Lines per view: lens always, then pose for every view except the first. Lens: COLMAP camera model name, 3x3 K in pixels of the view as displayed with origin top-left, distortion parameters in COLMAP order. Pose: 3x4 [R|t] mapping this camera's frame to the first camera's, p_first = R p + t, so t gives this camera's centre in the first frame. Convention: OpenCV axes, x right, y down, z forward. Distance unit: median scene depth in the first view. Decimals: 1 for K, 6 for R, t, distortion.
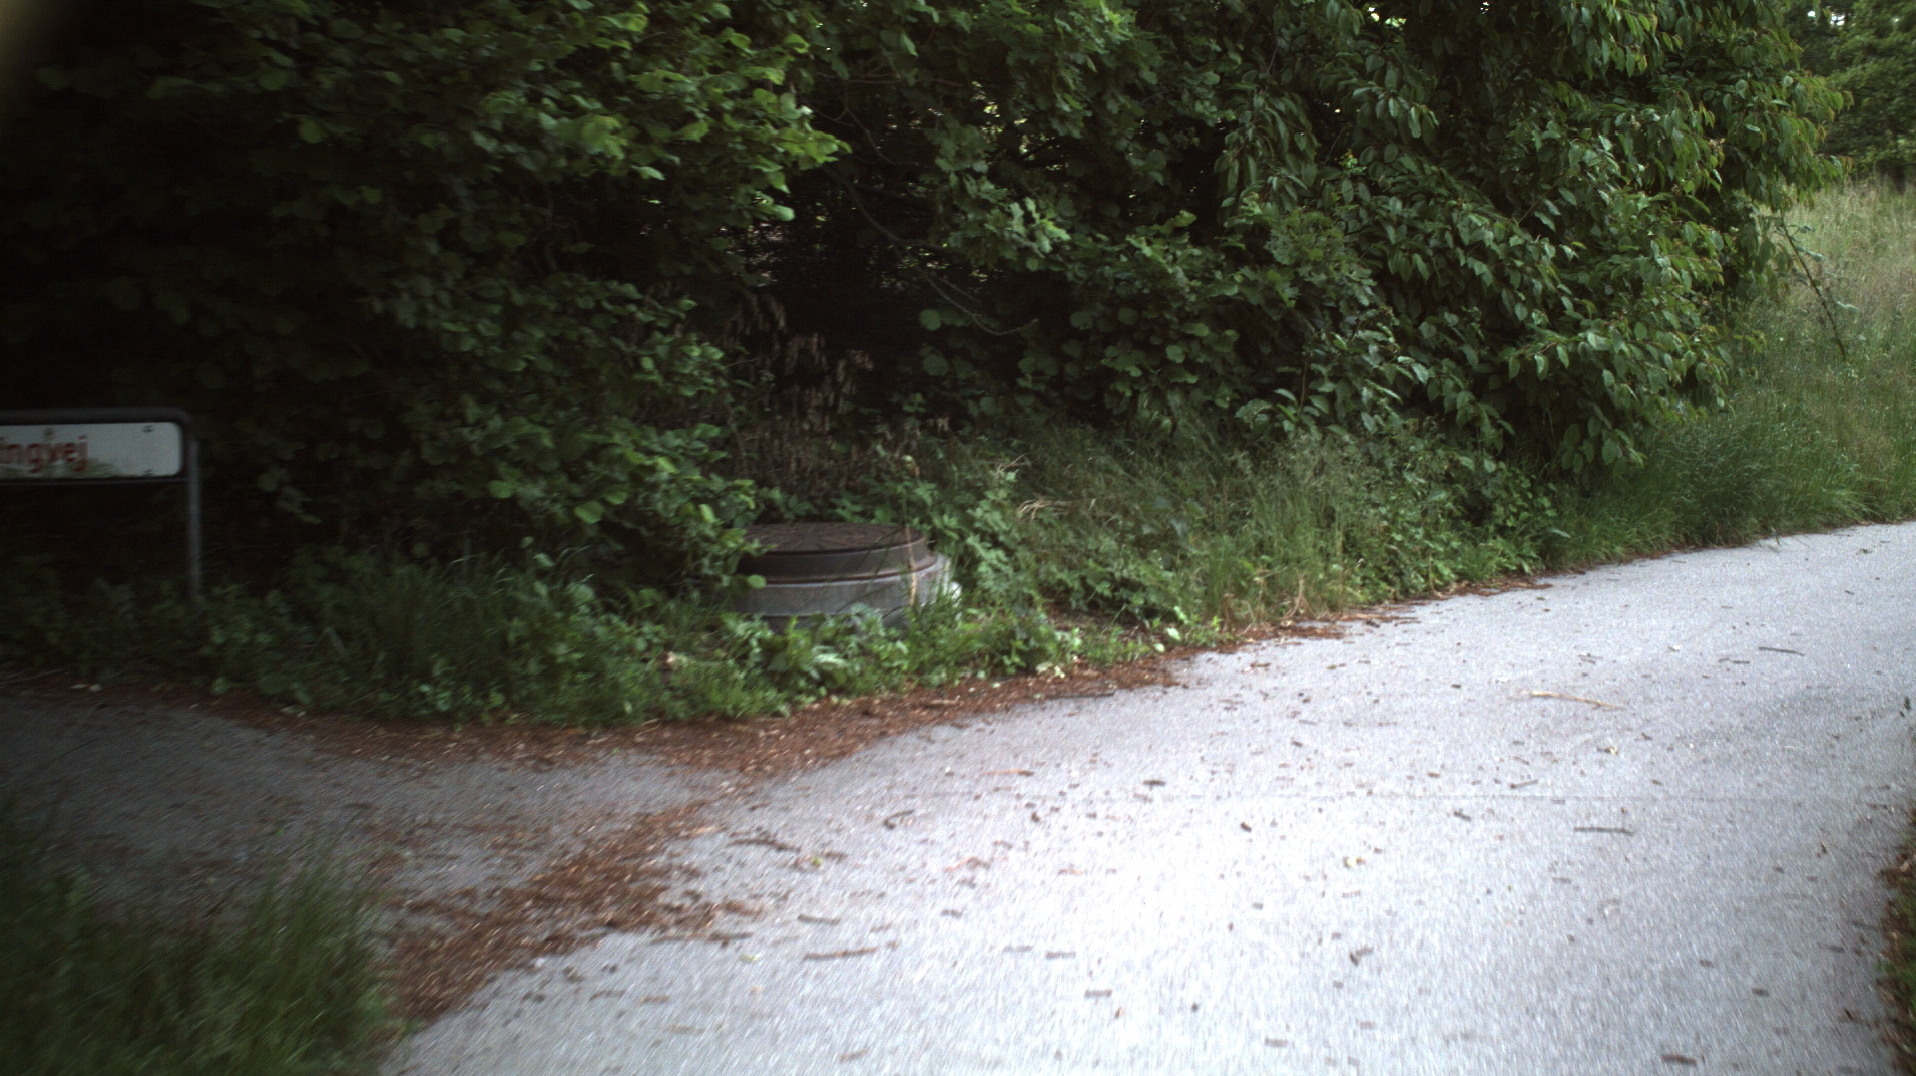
lens RADIAL K [[3466.8, 0, 958.0], [0, 3466.8, 538.0], [0, 0, 1]] dist [-0.262789, 0.068691]
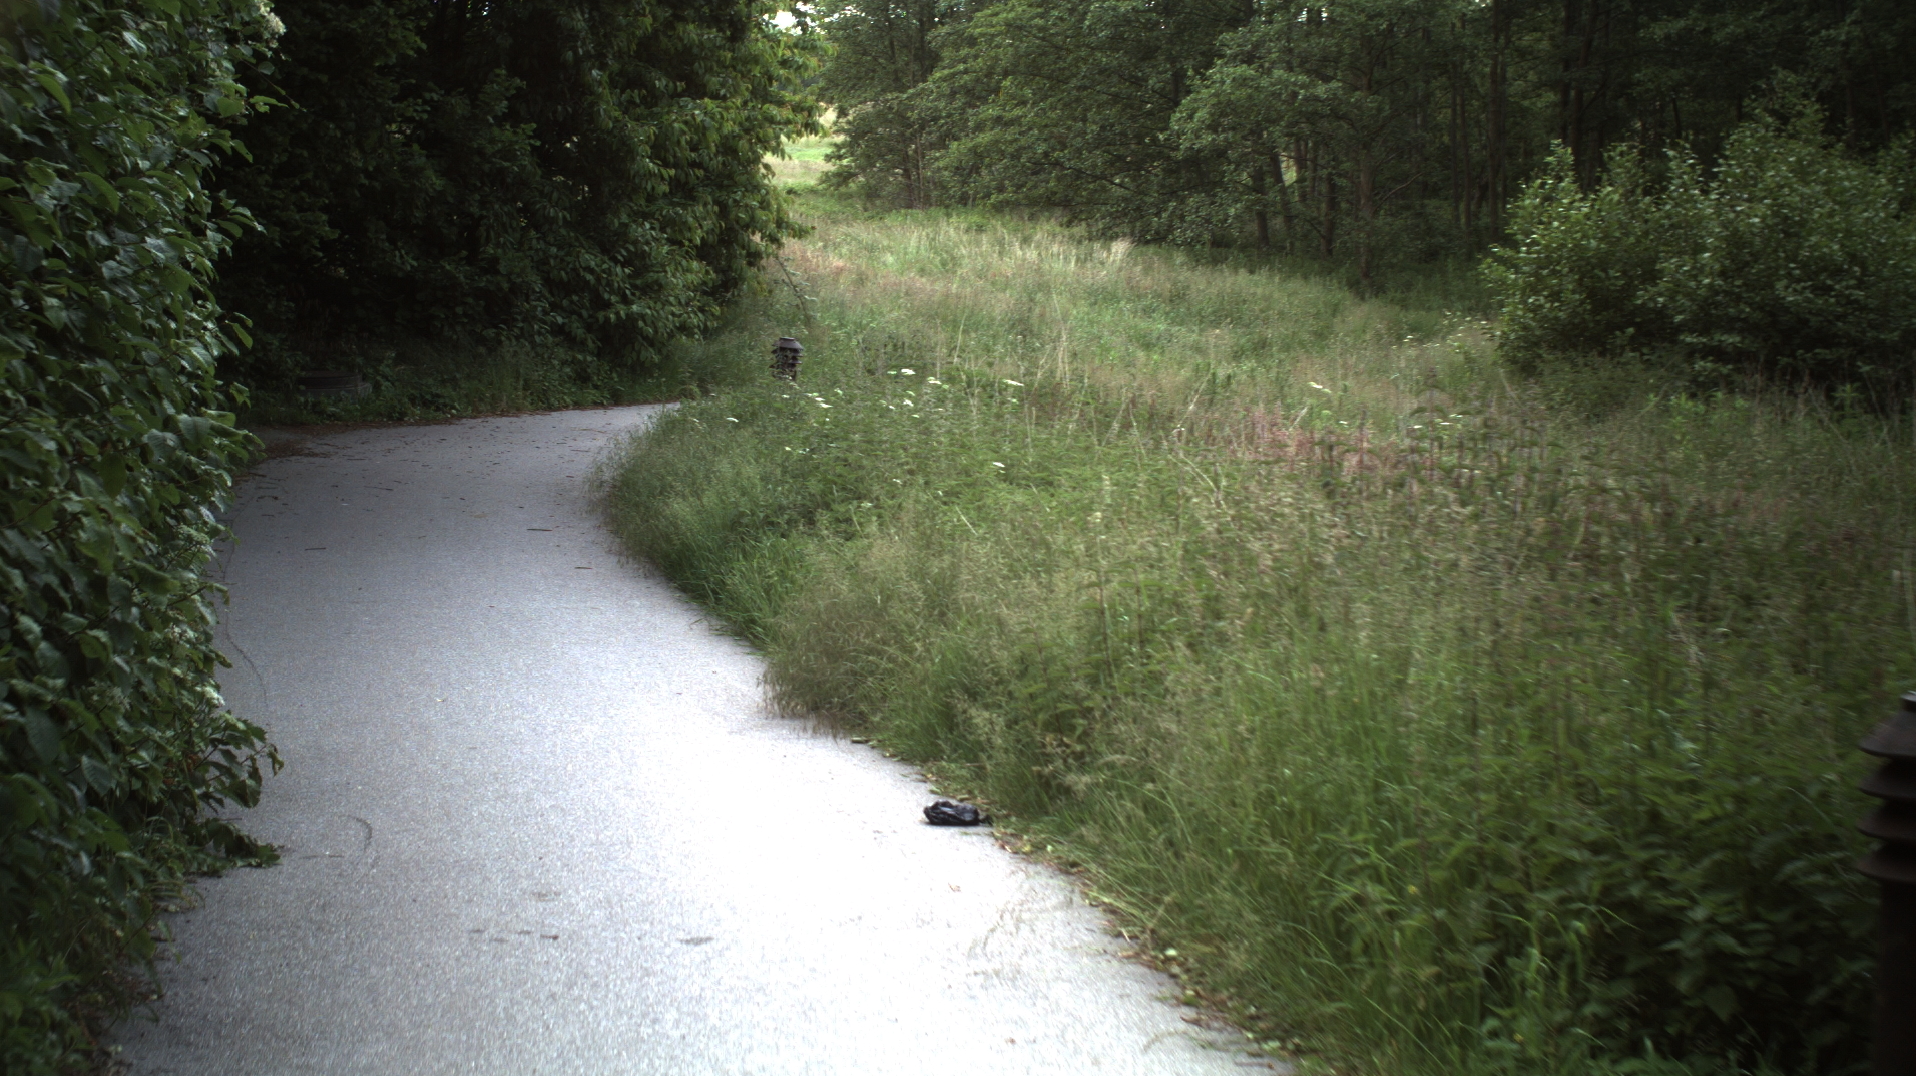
lens RADIAL K [[3466.8, 0, 958.0], [0, 3466.8, 538.0], [0, 0, 1]] dist [-0.262789, 0.068691]
pose [[0.981361, 0.011404, 0.191832, -0.057681], [-0.011337, 0.999935, -0.001445, 0.109756], [-0.191836, -0.000757, 0.981427, -1.489324]]
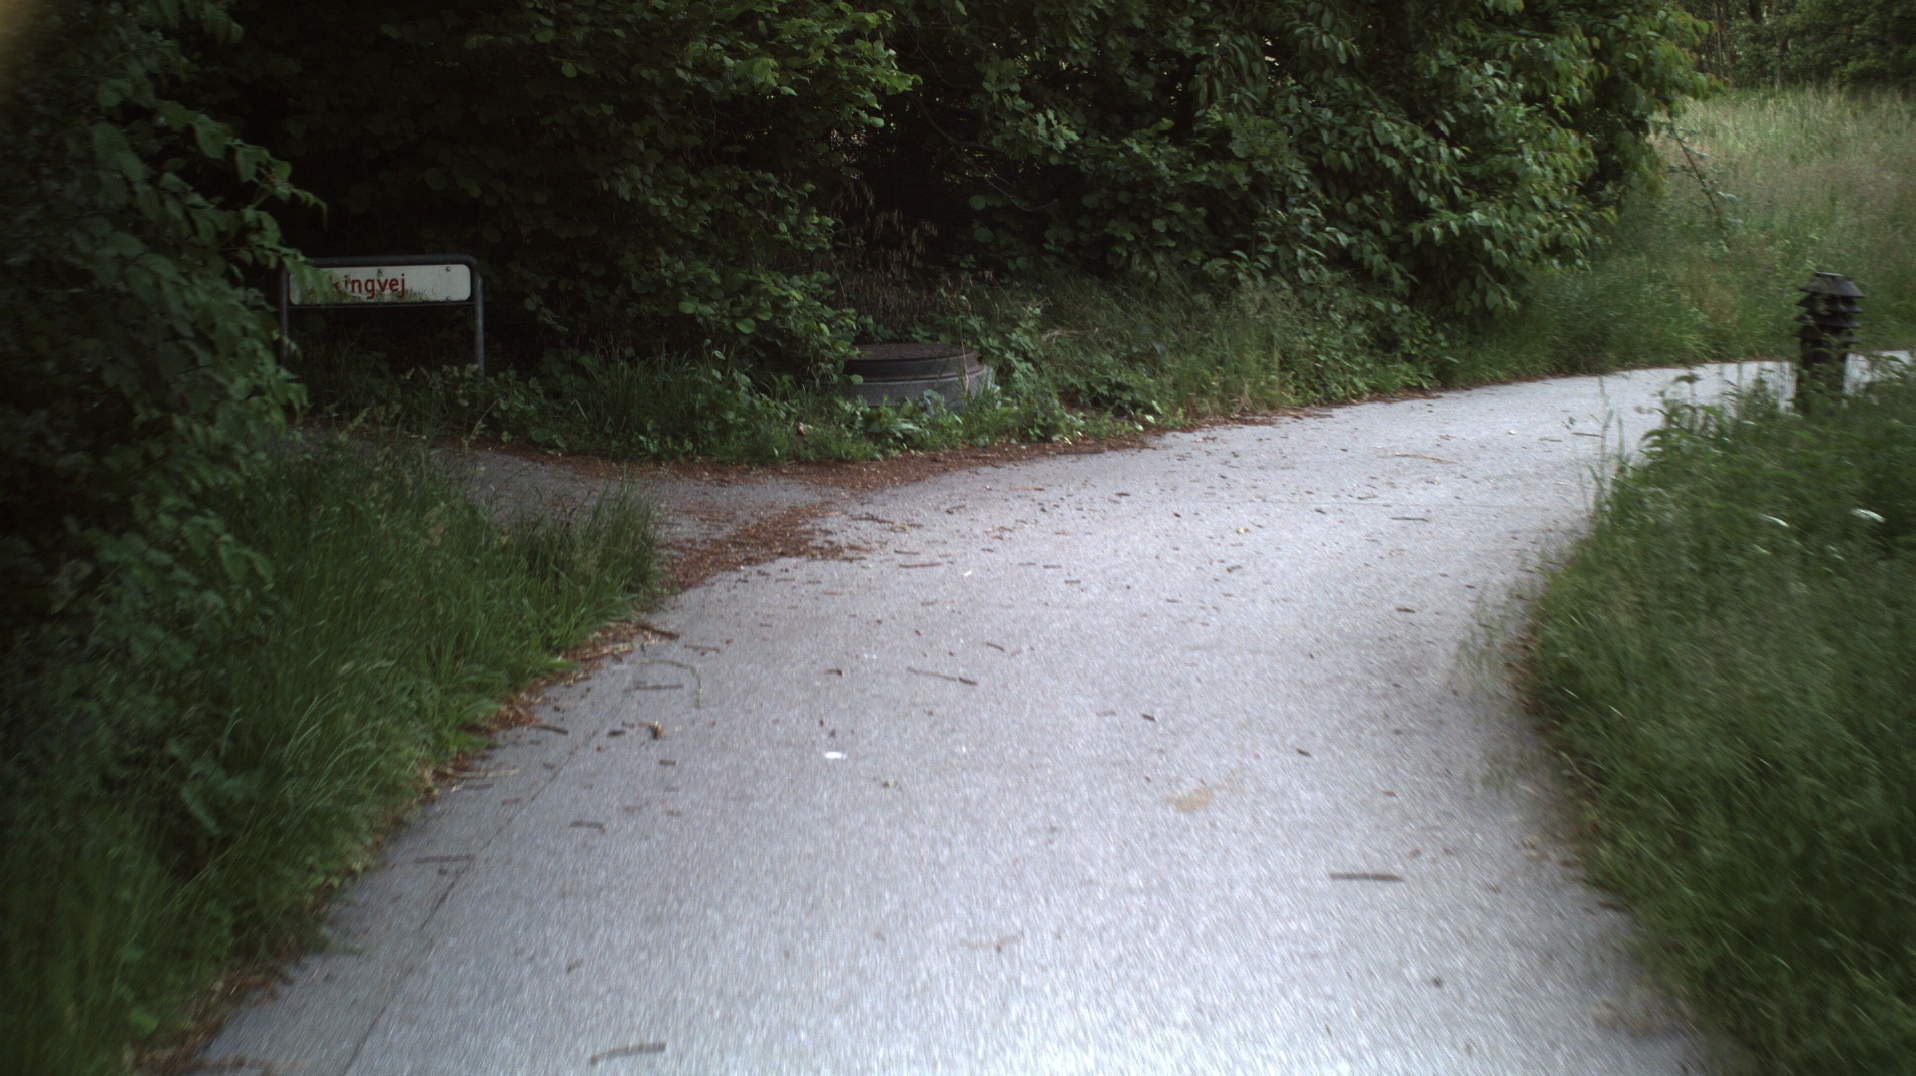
lens RADIAL K [[3466.8, 0, 958.0], [0, 3466.8, 538.0], [0, 0, 1]] dist [-0.262789, 0.068691]
pose [[0.999838, -0.001272, -0.017957, 0.007746], [0.001752, 0.999641, 0.026734, 0.033702], [0.017917, -0.026761, 0.999481, -0.365436]]
